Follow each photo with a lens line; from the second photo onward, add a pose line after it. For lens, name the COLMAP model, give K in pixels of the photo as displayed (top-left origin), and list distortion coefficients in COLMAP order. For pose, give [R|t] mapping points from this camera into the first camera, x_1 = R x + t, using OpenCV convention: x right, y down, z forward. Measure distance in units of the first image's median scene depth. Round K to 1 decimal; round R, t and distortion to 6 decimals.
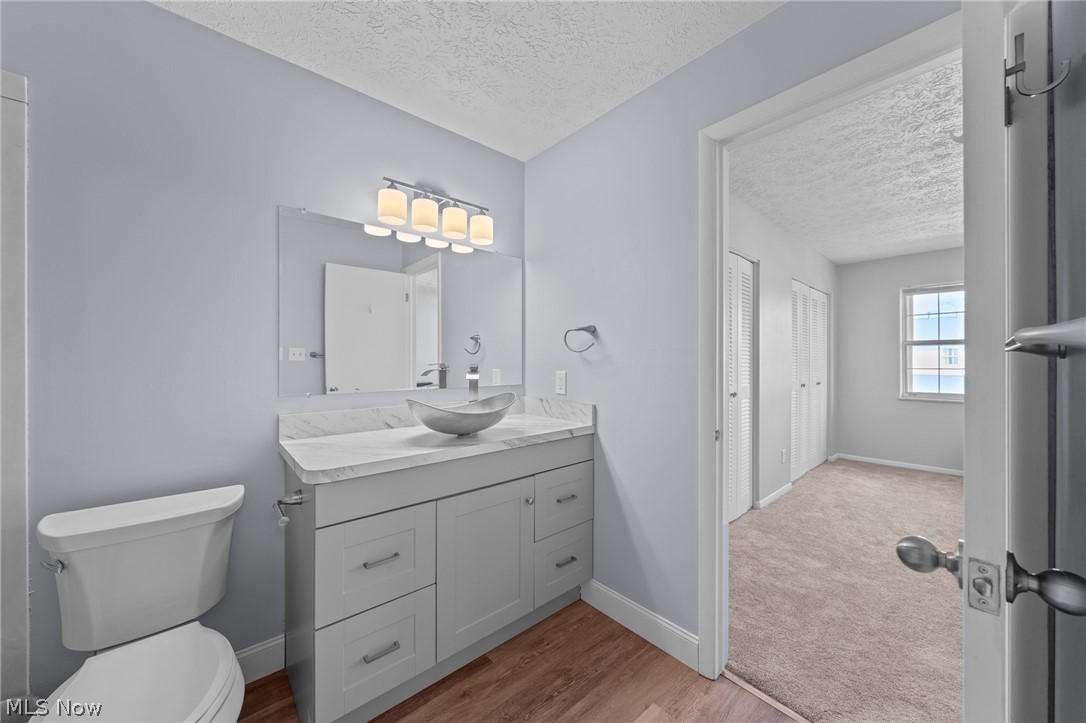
lens RADIAL K [[391.9, 0, 541.6], [0, 391.9, 362.6], [0, 0, 1]] dist [-0.001961, 0.000134]
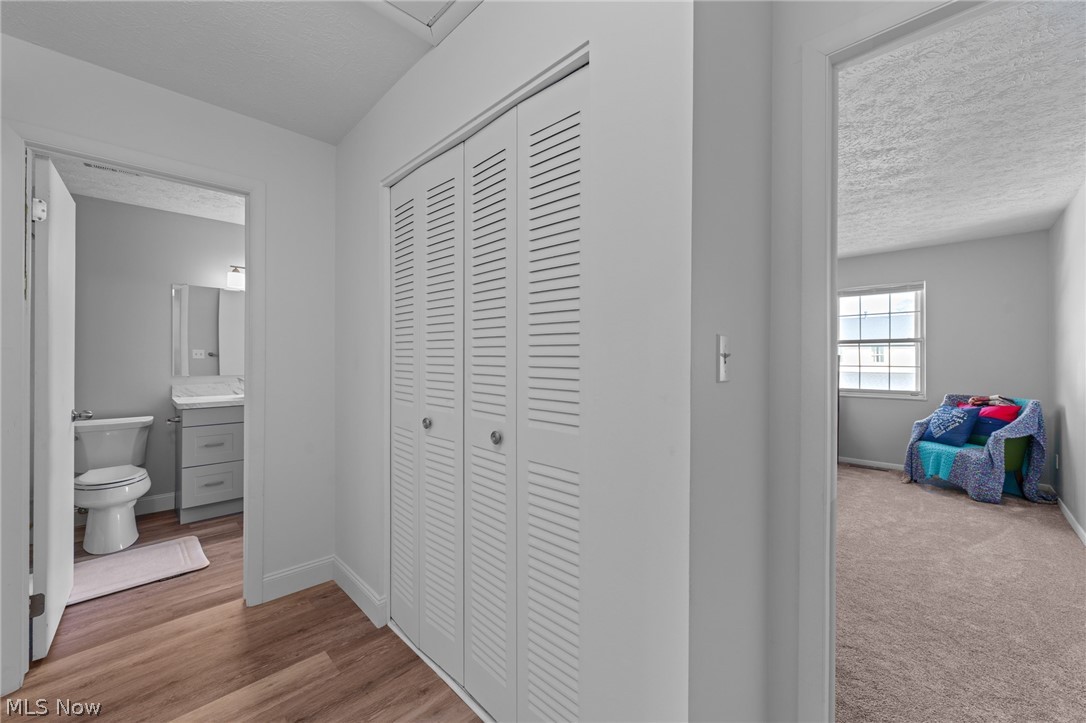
lens RADIAL K [[417.0, 0, 543.0], [0, 417.0, 361.5], [0, 0, 1]] dist [0.000437, 0.000167]
pose [[0.997347, 0.001034, 0.072781, 0.557696], [-0.001266, 0.999994, 0.003145, 0.000122], [-0.072777, -0.003229, 0.997343, -0.666157]]
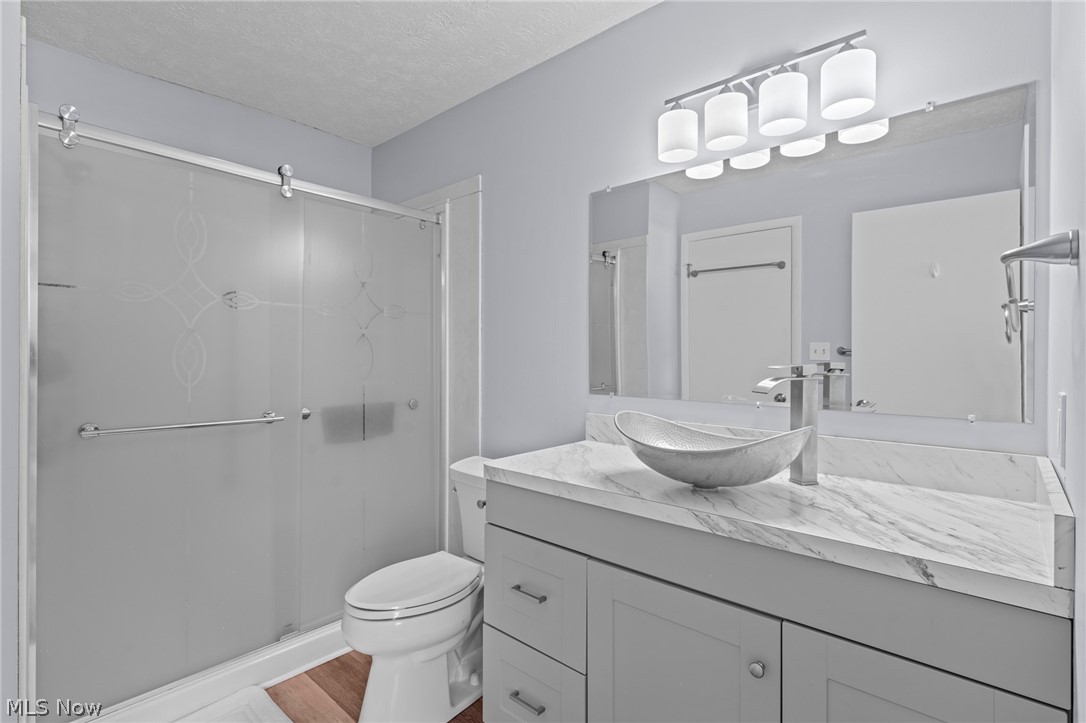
lens RADIAL K [[518.7, 0, 543.0], [0, 518.7, 361.5], [0, 0, 1]] dist [-0.000979, -0.000149]
pose [[0.115631, 0.007740, -0.993262, 0.283243], [-0.016419, 0.999848, 0.005880, 0.001447], [0.993157, 0.015629, 0.115740, 0.367936]]
